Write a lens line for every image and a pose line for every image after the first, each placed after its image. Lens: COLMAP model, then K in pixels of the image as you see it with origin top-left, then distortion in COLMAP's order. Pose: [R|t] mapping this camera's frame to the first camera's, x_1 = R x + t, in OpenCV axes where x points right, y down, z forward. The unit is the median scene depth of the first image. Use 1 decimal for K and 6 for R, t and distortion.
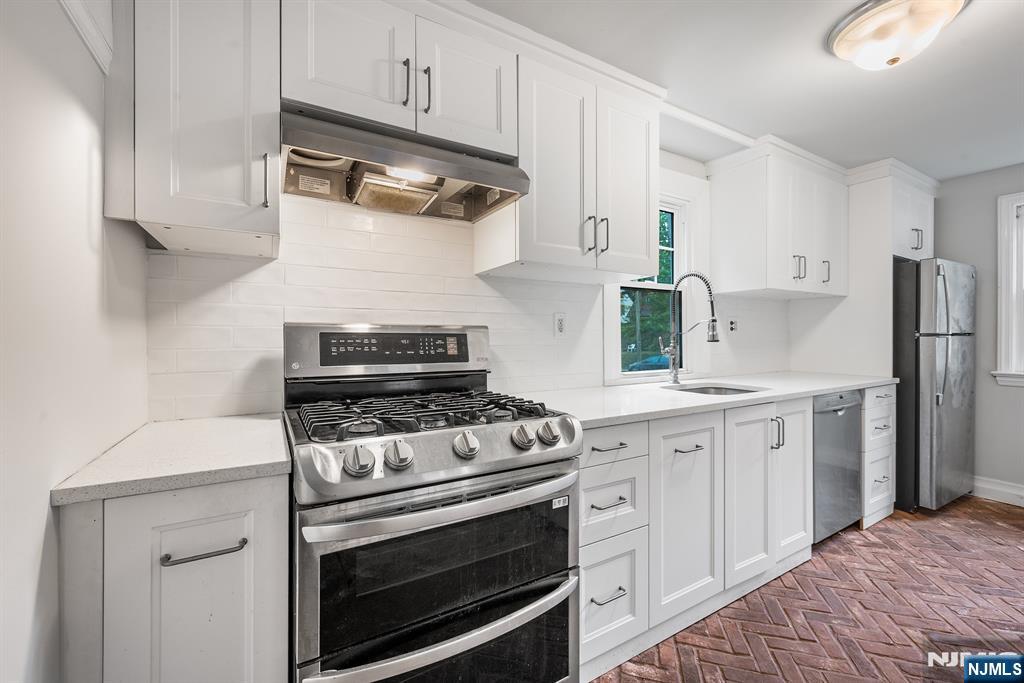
lens RADIAL K [[415.0, 0, 514.5], [0, 415.0, 338.0], [0, 0, 1]] dist [-0.001827, 0.000027]
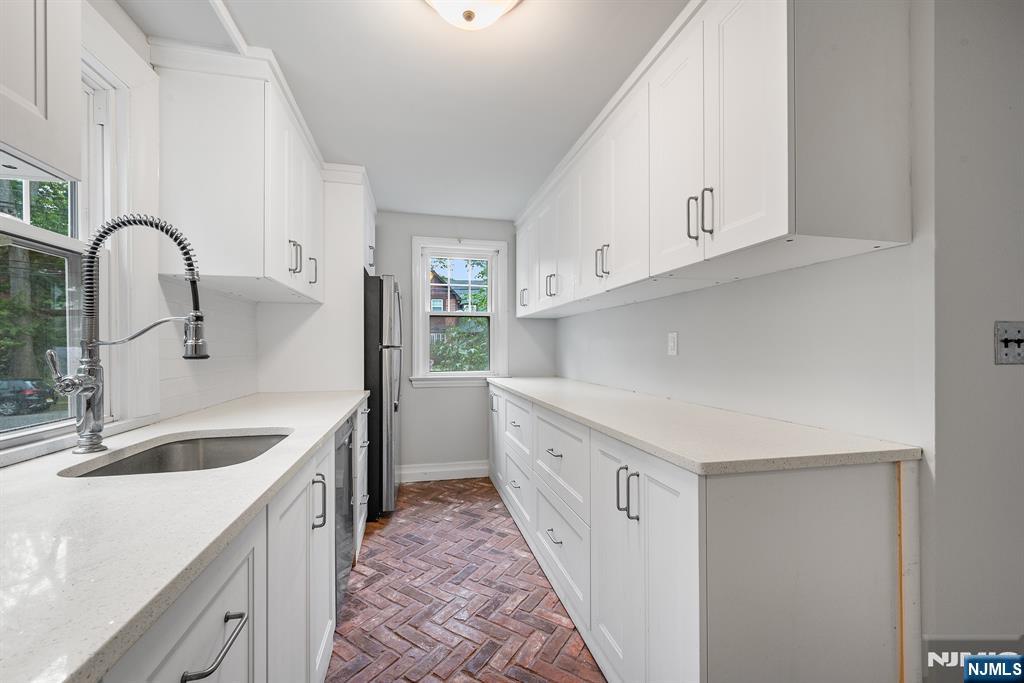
lens RADIAL K [[415.0, 0, 504.1], [0, 415.0, 346.5], [0, 0, 1]] dist [-0.001827, 0.000027]
pose [[0.321540, 0.004496, 0.946885, 0.131239], [0.004612, 0.999969, -0.006314, -0.001352], [-0.946885, 0.006397, 0.321509, 0.558318]]
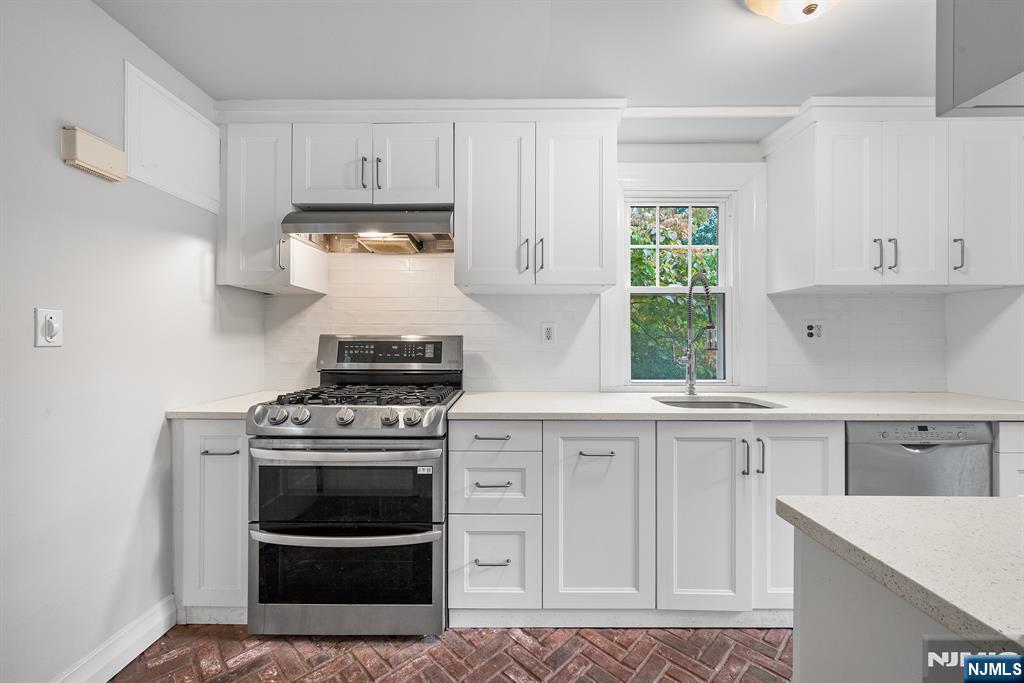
lens RADIAL K [[415.0, 0, 515.2], [0, 415.0, 338.9], [0, 0, 1]] dist [-0.001827, 0.000027]
pose [[0.860696, 0.000376, -0.509119, 0.692306], [-0.003372, 0.999982, -0.004963, -0.012144], [0.509108, 0.005988, 0.860682, 0.002015]]
